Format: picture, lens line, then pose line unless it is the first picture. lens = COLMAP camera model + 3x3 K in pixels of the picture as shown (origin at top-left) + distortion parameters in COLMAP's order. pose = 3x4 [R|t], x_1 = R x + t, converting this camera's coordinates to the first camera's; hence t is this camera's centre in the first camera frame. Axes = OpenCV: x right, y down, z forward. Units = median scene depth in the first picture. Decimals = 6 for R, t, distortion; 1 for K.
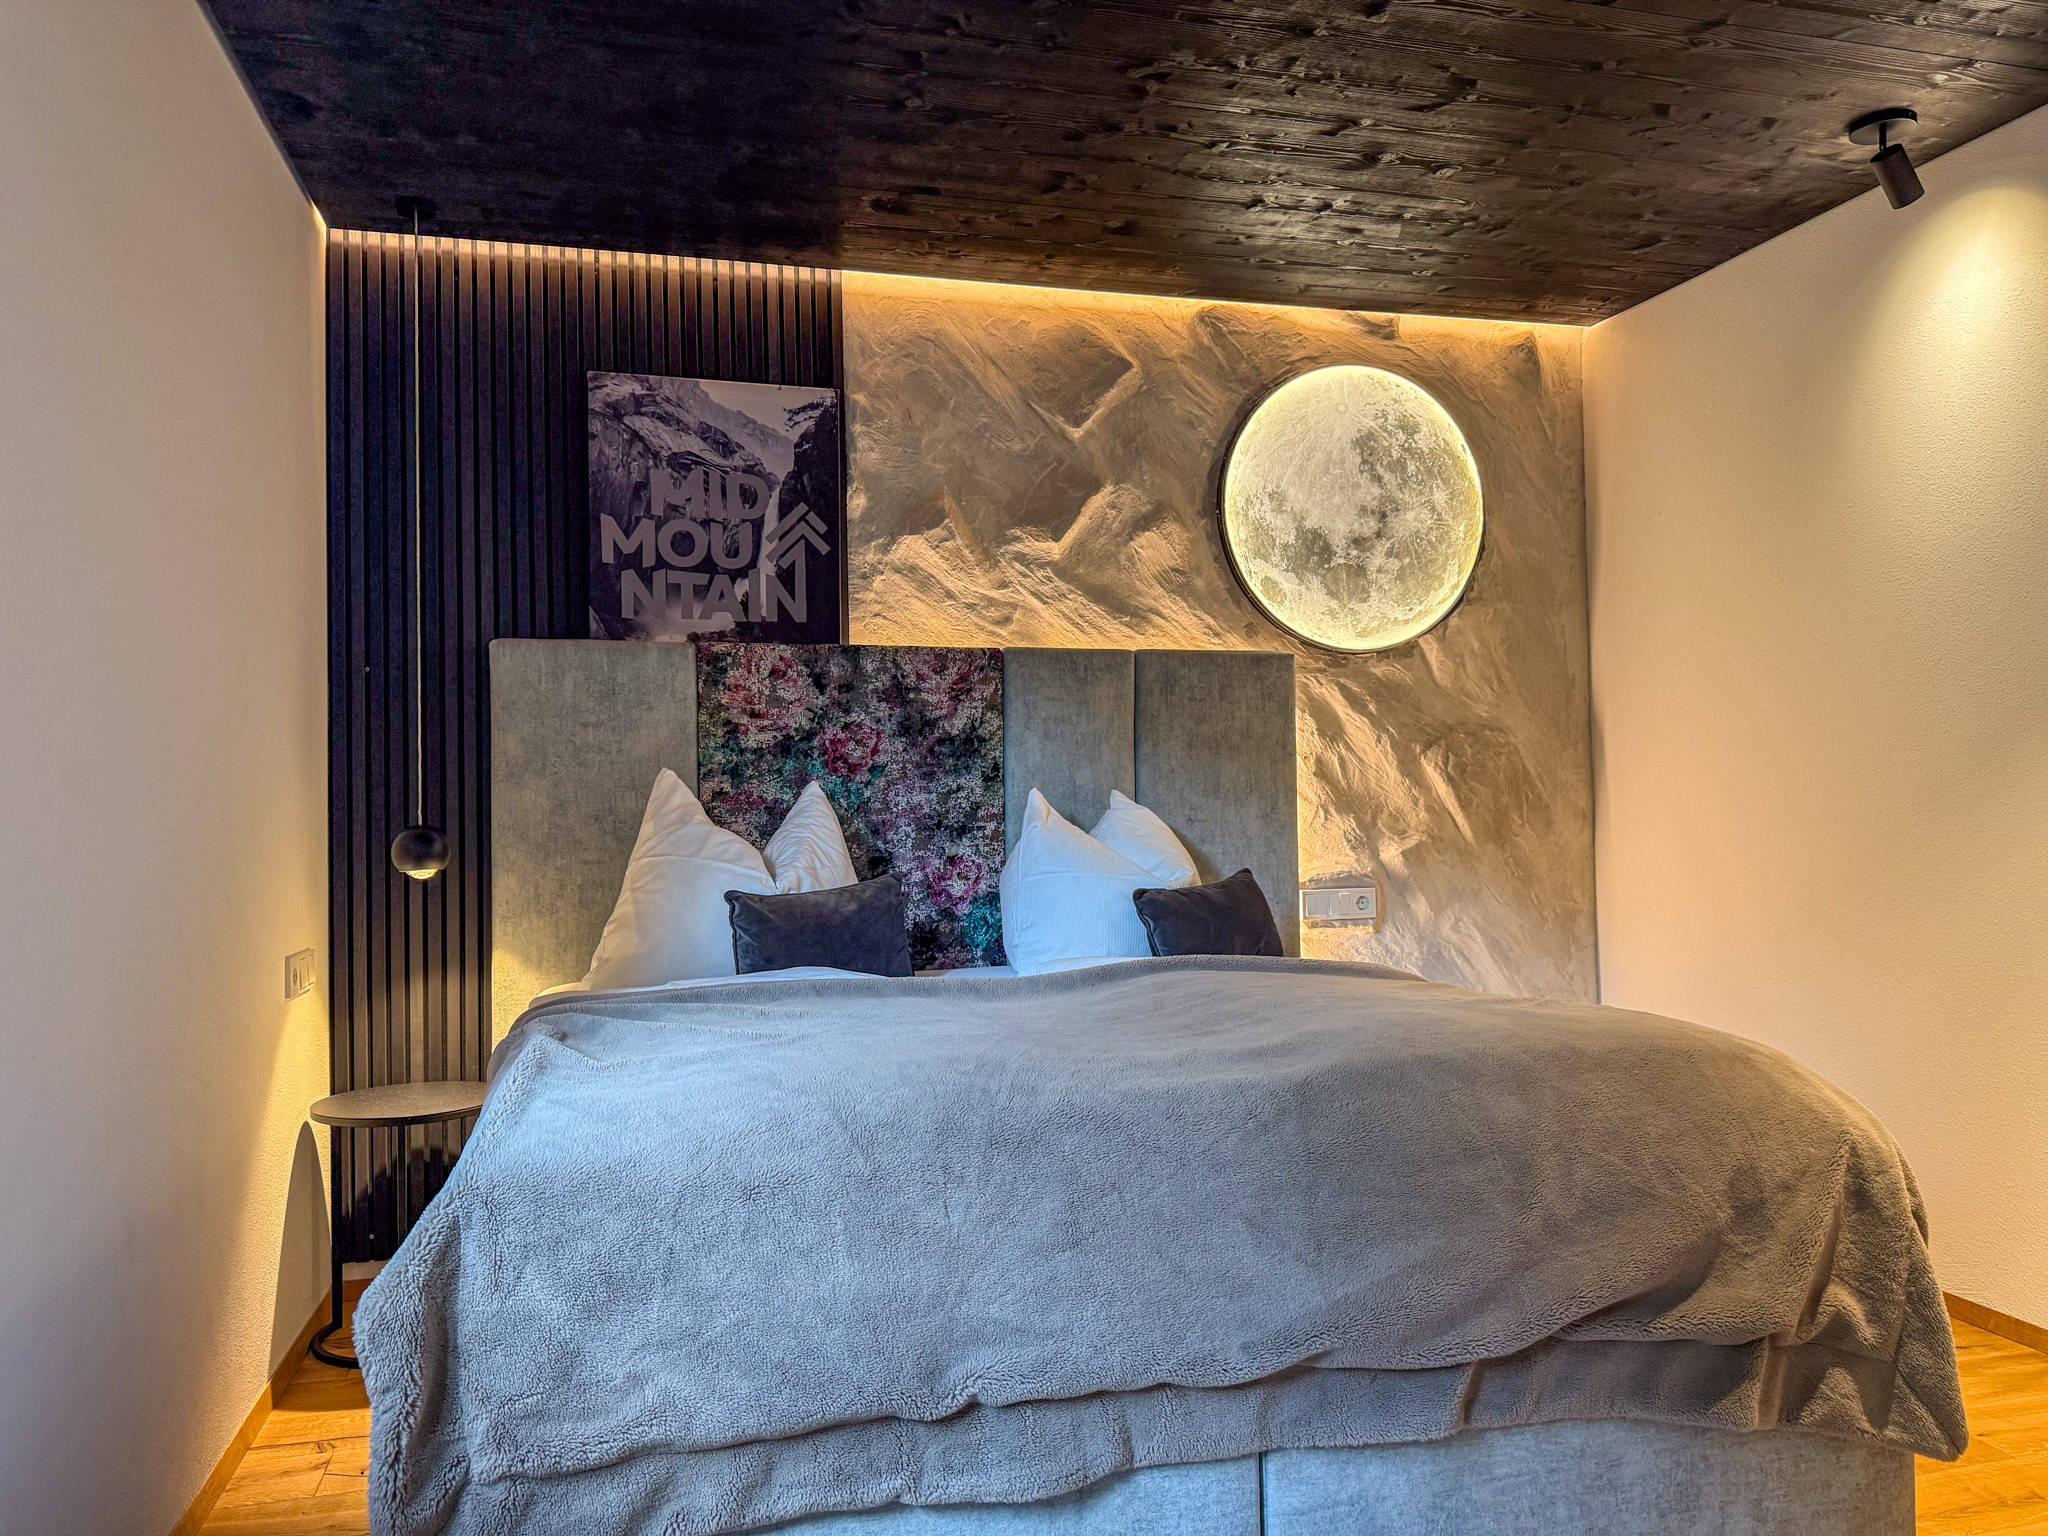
lens RADIAL K [[1441.4, 0, 1024.0], [0, 1441.4, 768.0], [0, 0, 1]] dist [0.195879, -0.445095]
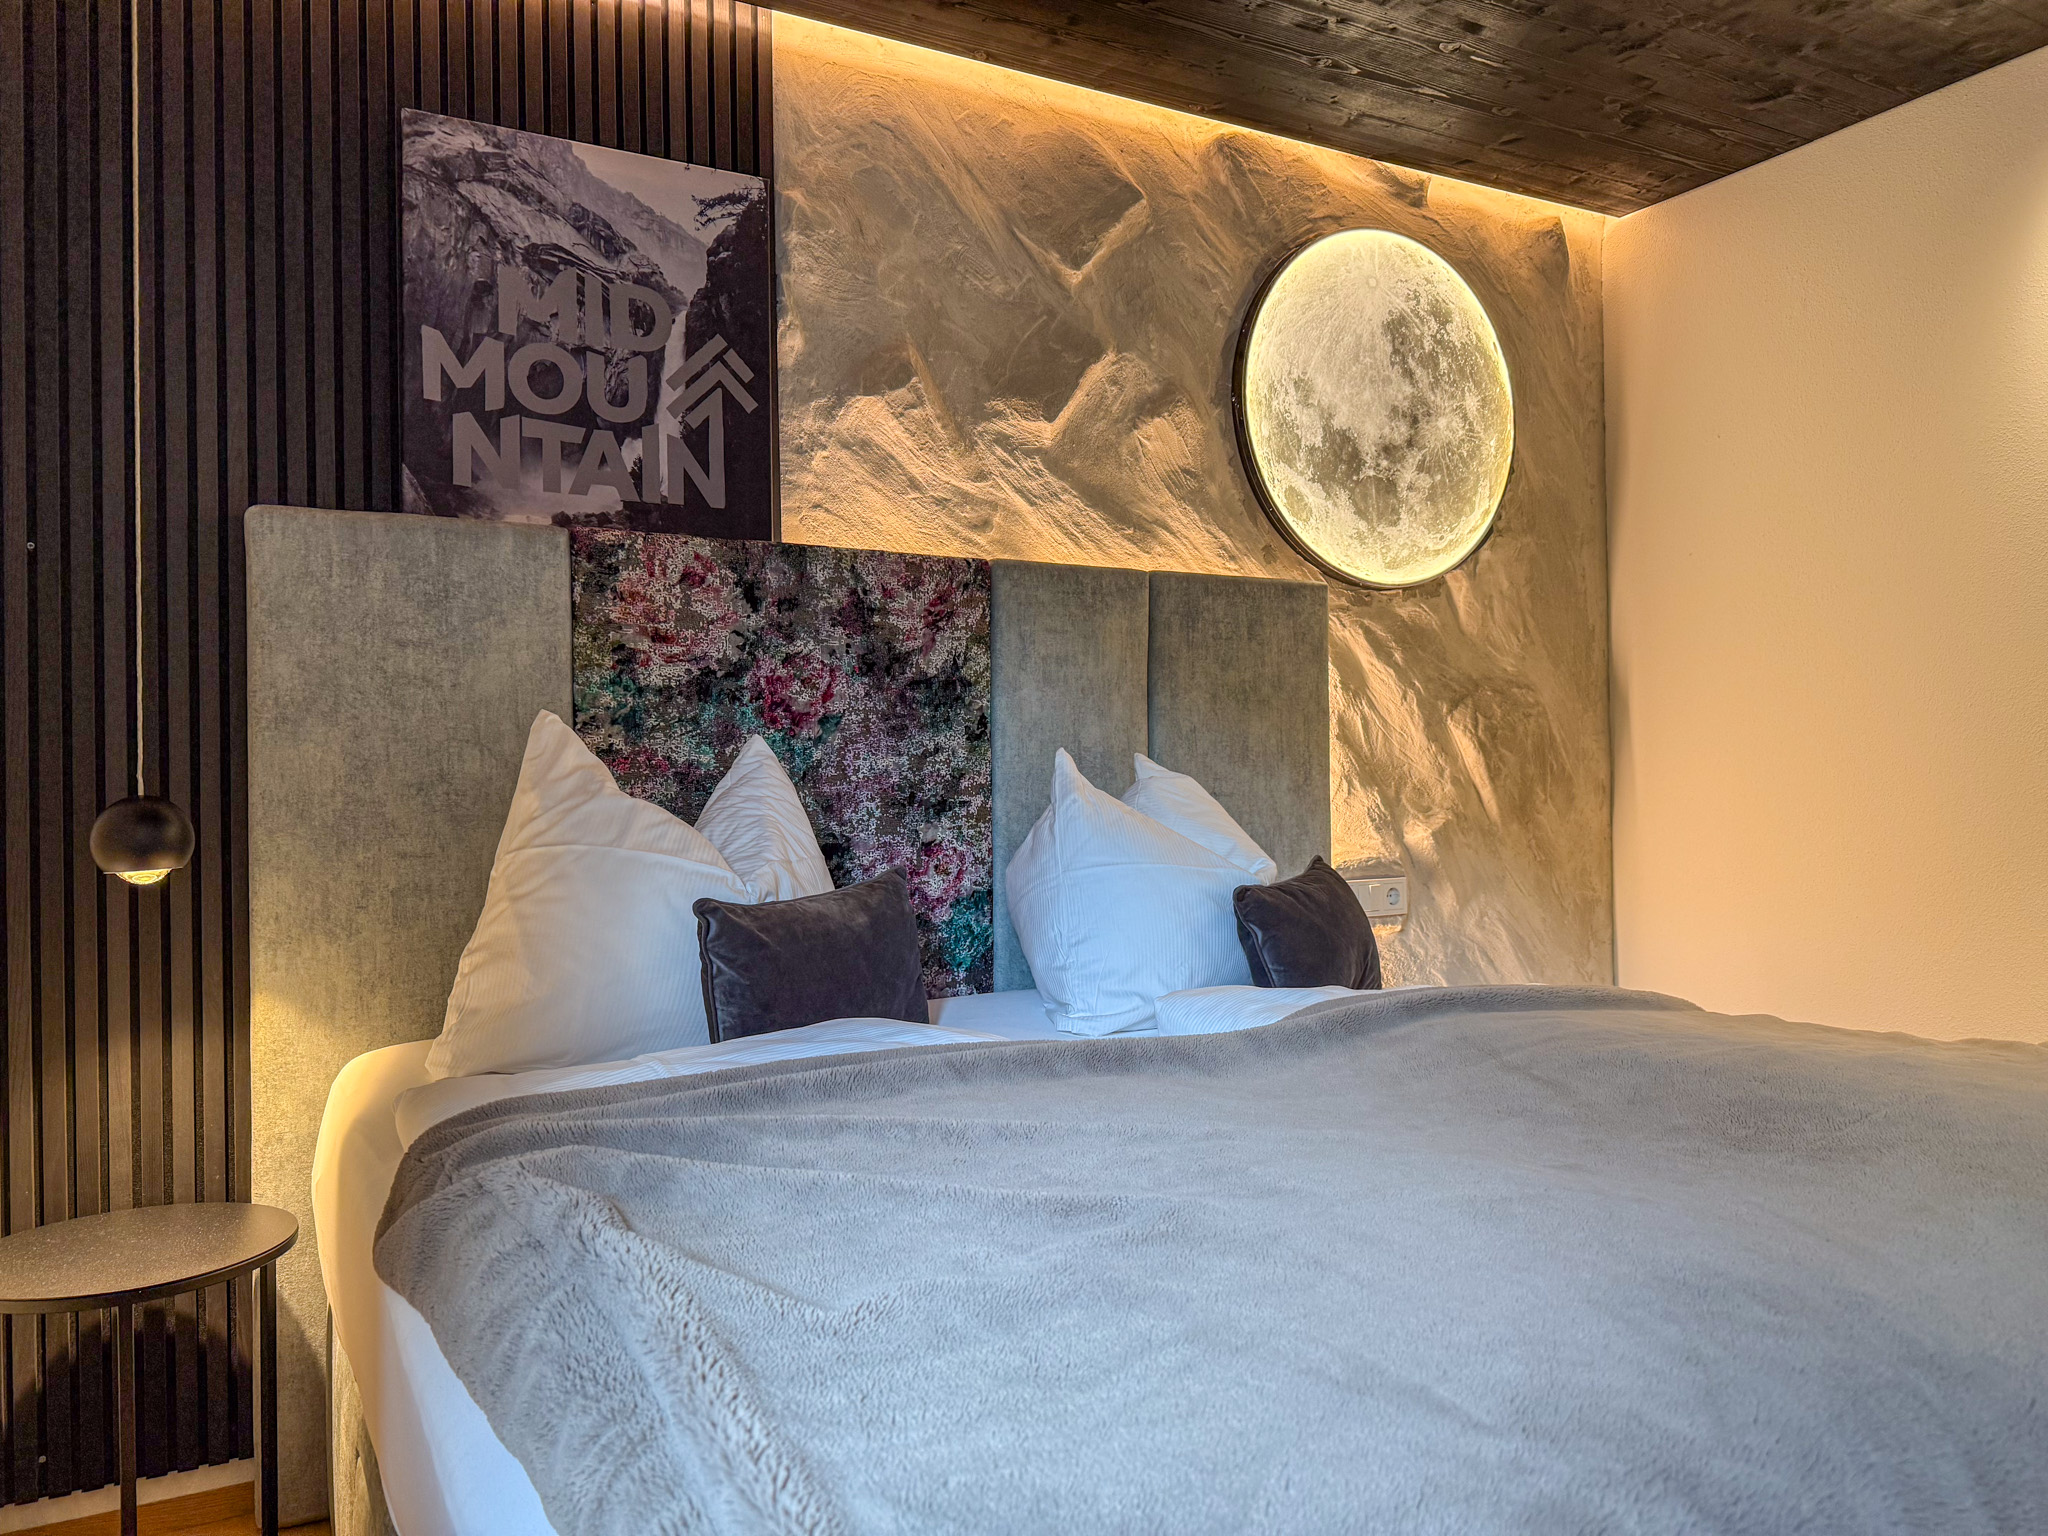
lens RADIAL K [[1441.4, 0, 1024.0], [0, 1441.4, 768.0], [0, 0, 1]] dist [0.195879, -0.445095]
pose [[0.972710, 0.005072, 0.231969, -0.167164], [-0.007623, 0.999920, 0.010104, 0.015508], [-0.231900, -0.011597, 0.972671, 0.274914]]
